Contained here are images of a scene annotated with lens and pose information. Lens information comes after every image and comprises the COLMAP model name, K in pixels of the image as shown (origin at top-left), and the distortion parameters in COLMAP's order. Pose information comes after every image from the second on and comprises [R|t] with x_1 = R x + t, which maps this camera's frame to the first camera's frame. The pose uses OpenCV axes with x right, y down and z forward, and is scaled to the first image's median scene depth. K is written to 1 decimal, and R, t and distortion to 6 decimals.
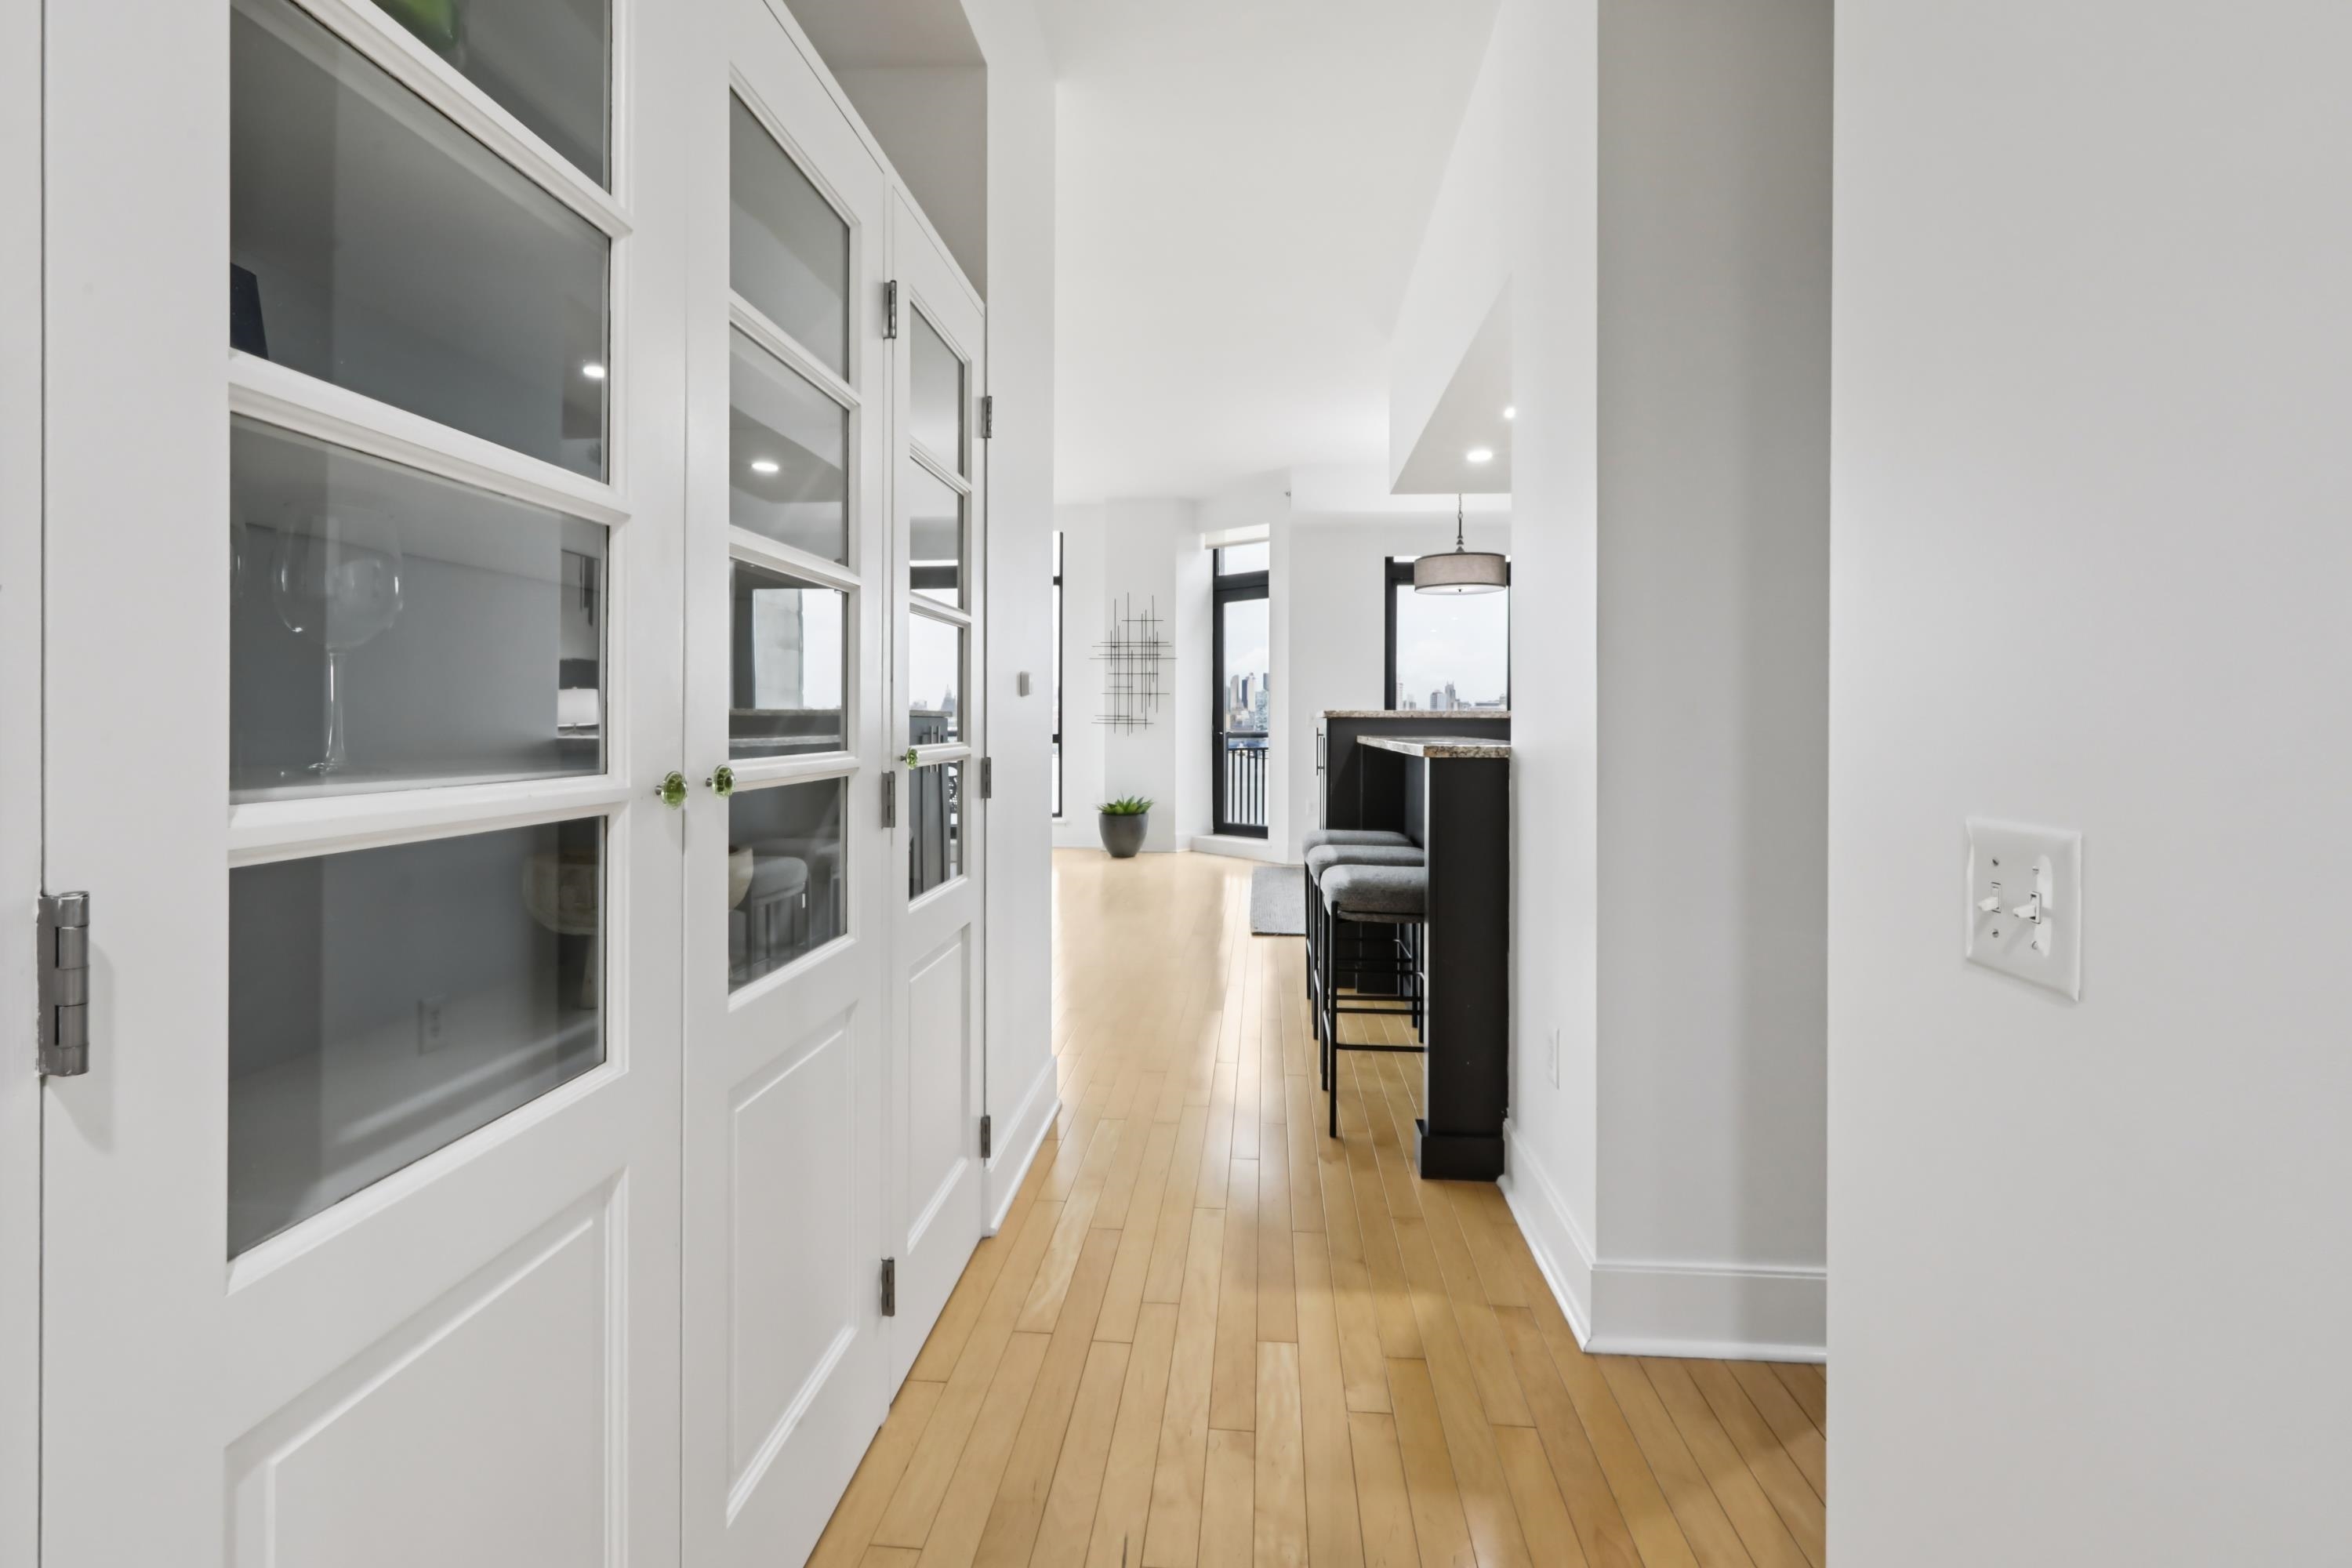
lens RADIAL K [[1050.1, 0, 1173.7], [0, 1050.1, 720.4], [0, 0, 1]] dist [0.000102, 0.000697]
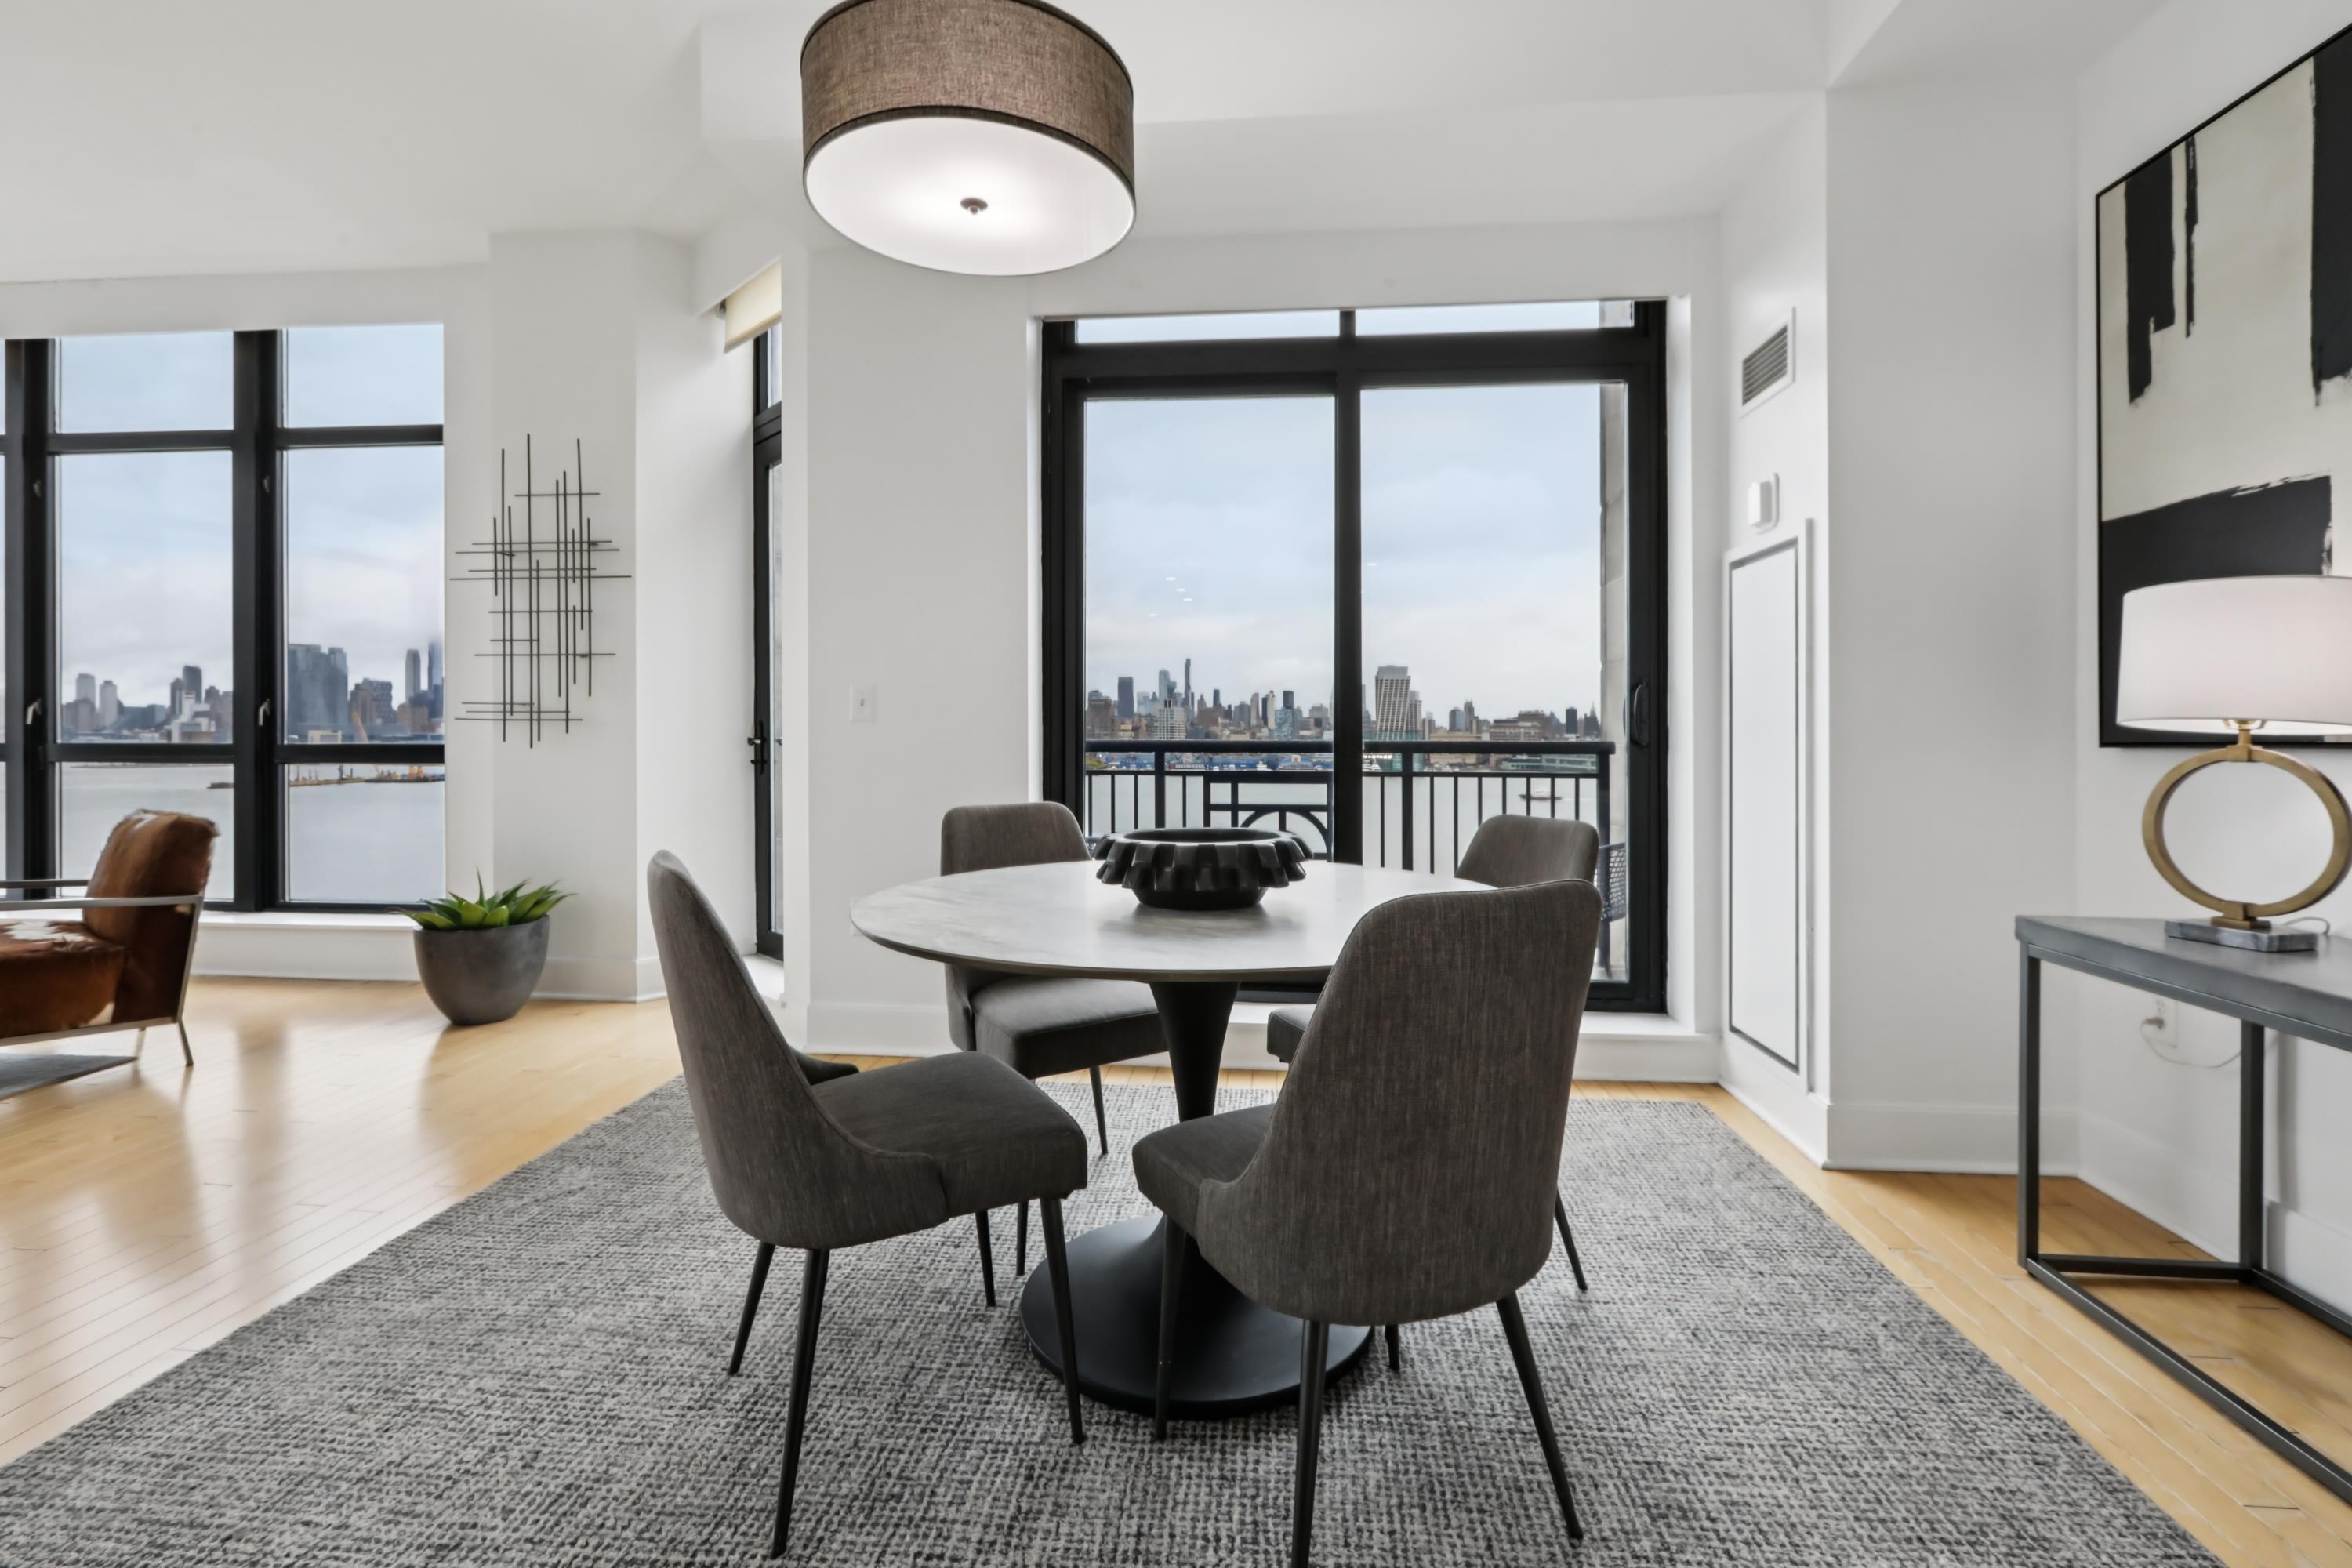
lens RADIAL K [[1050.1, 0, 1197.6], [0, 1050.1, 744.2], [0, 0, 1]] dist [0.000102, 0.000697]
pose [[0.999986, -0.004976, 0.001736, 0.247252], [0.004968, 0.999977, 0.004568, 0.012872], [-0.001759, -0.004560, 0.999988, 0.539960]]
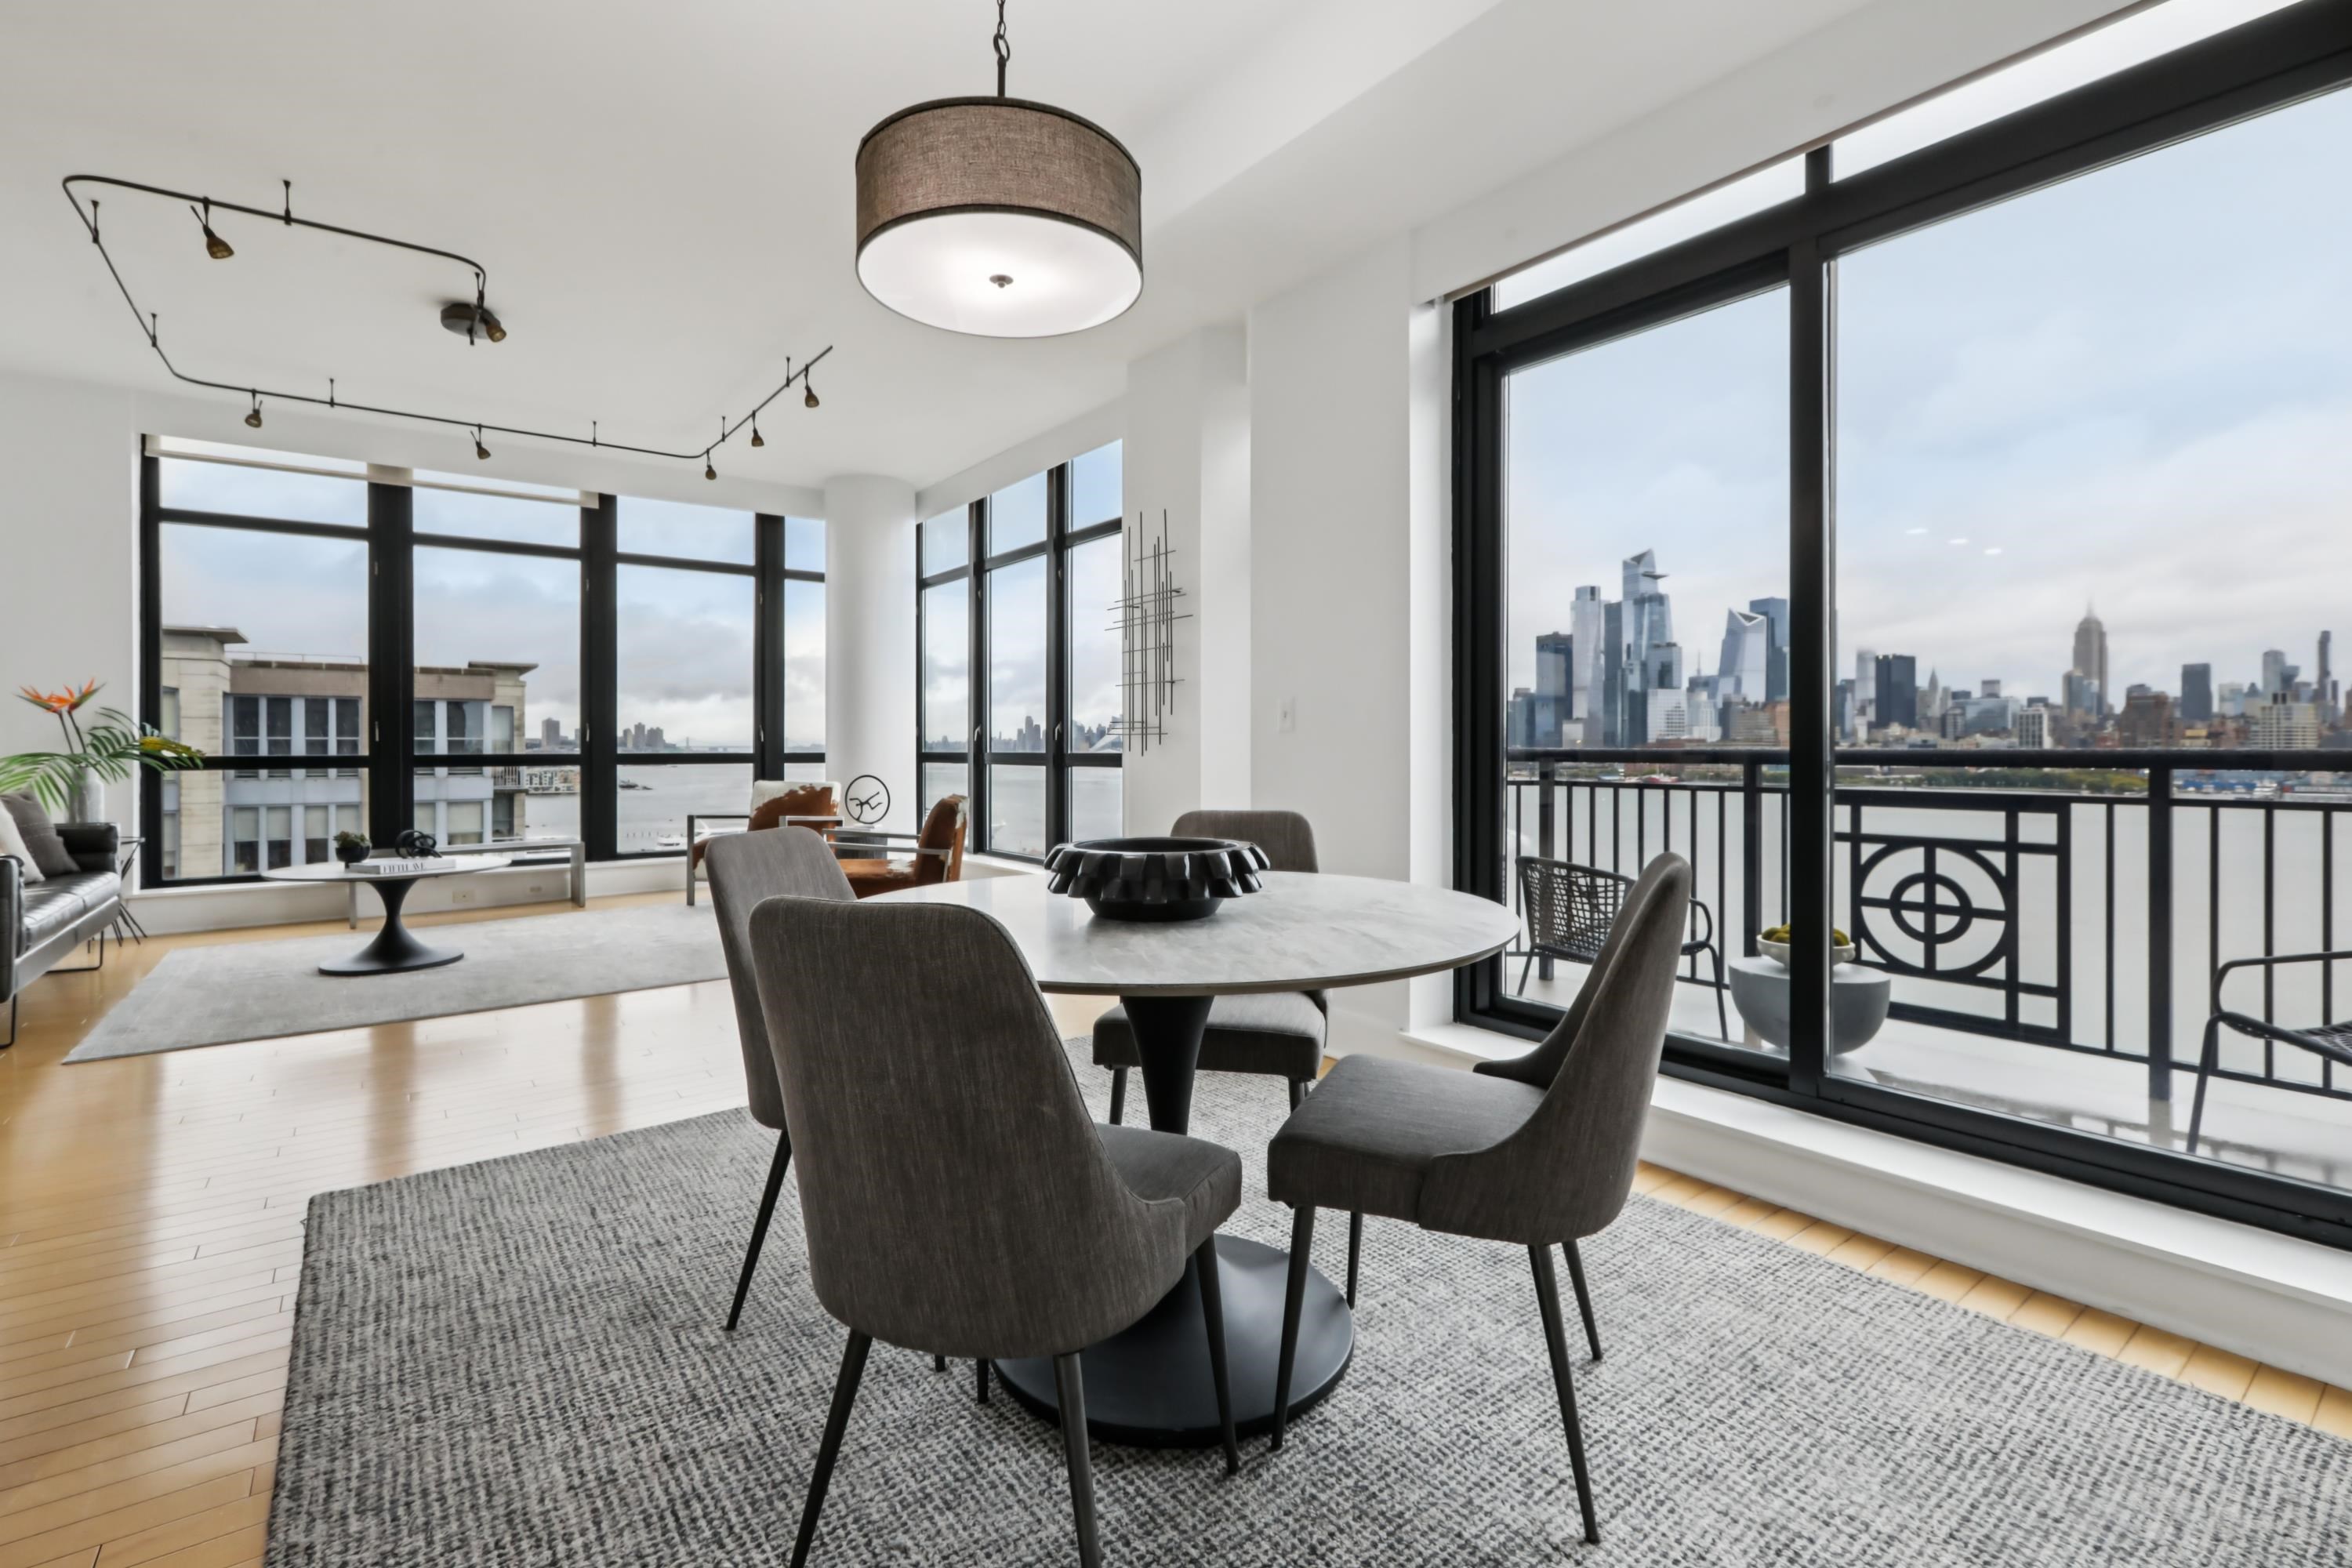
lens RADIAL K [[1050.1, 0, 1171.6], [0, 1050.1, 751.6], [0, 0, 1]] dist [0.000102, 0.000697]
pose [[0.671914, -0.004991, -0.740612, 0.404689], [0.004470, 0.999986, -0.002683, 0.014331], [0.740616, -0.001507, 0.671927, 0.615349]]
